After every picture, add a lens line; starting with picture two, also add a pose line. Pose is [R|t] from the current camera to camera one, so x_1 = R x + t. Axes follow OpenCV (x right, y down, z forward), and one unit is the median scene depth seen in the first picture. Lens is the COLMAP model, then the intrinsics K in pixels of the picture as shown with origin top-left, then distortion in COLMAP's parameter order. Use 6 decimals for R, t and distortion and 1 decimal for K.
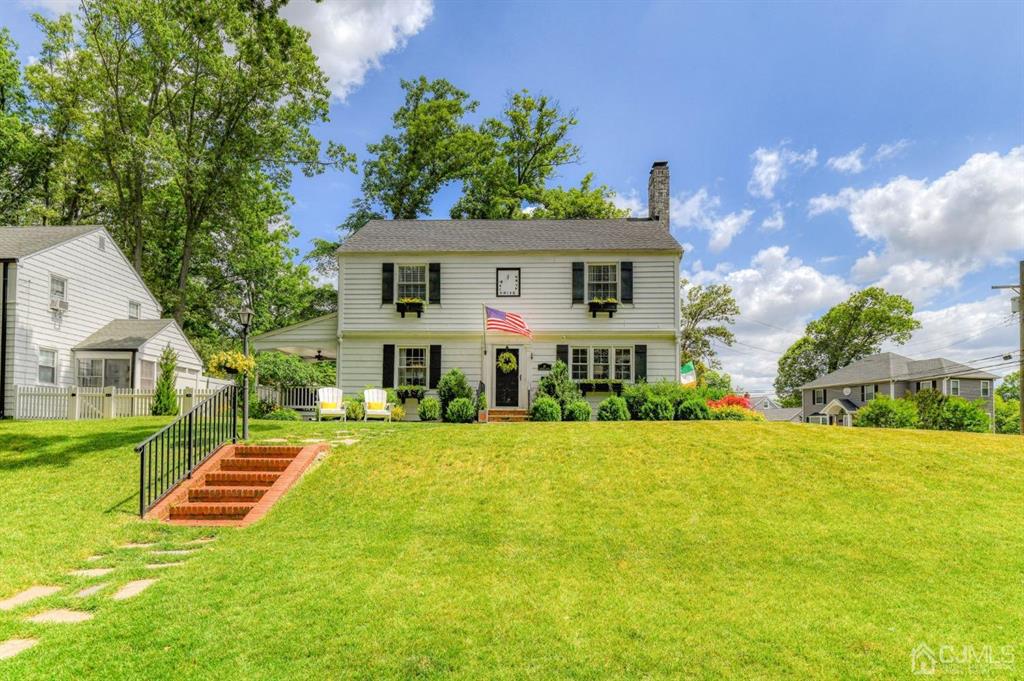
lens RADIAL K [[492.9, 0, 512.4], [0, 492.9, 289.5], [0, 0, 1]] dist [-0.005371, -0.000344]
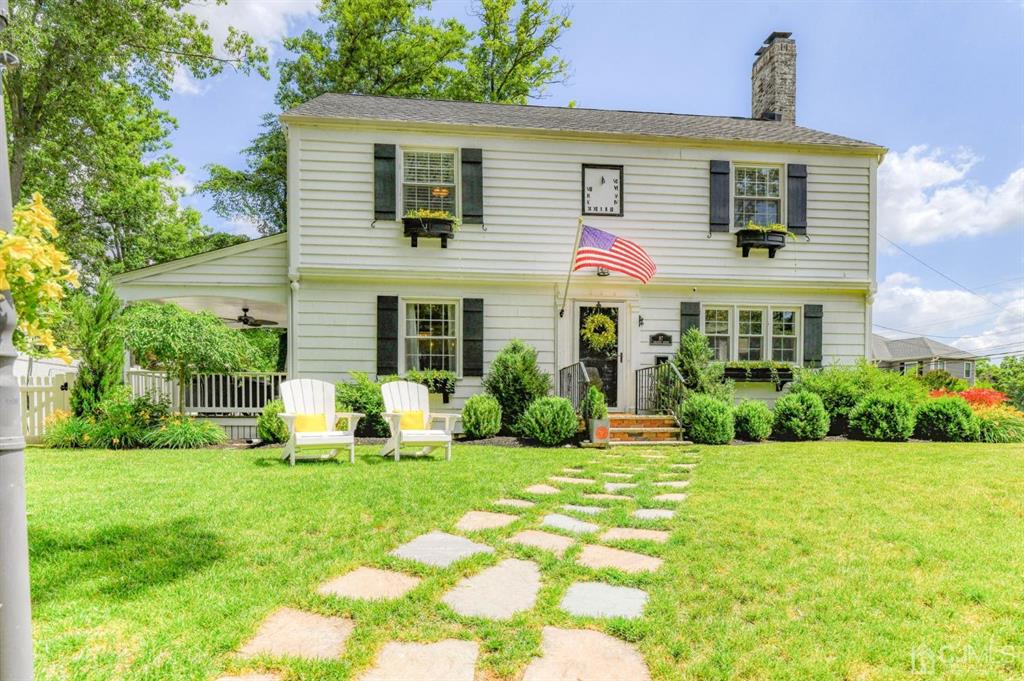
lens RADIAL K [[545.3, 0, 503.7], [0, 545.3, 311.3], [0, 0, 1]] dist [-0.003657, -0.000311]
pose [[0.992334, 0.015521, 0.122604, -0.196088], [-0.027379, 0.995040, 0.095630, 0.067163], [-0.120512, -0.098253, 0.987838, 0.388033]]
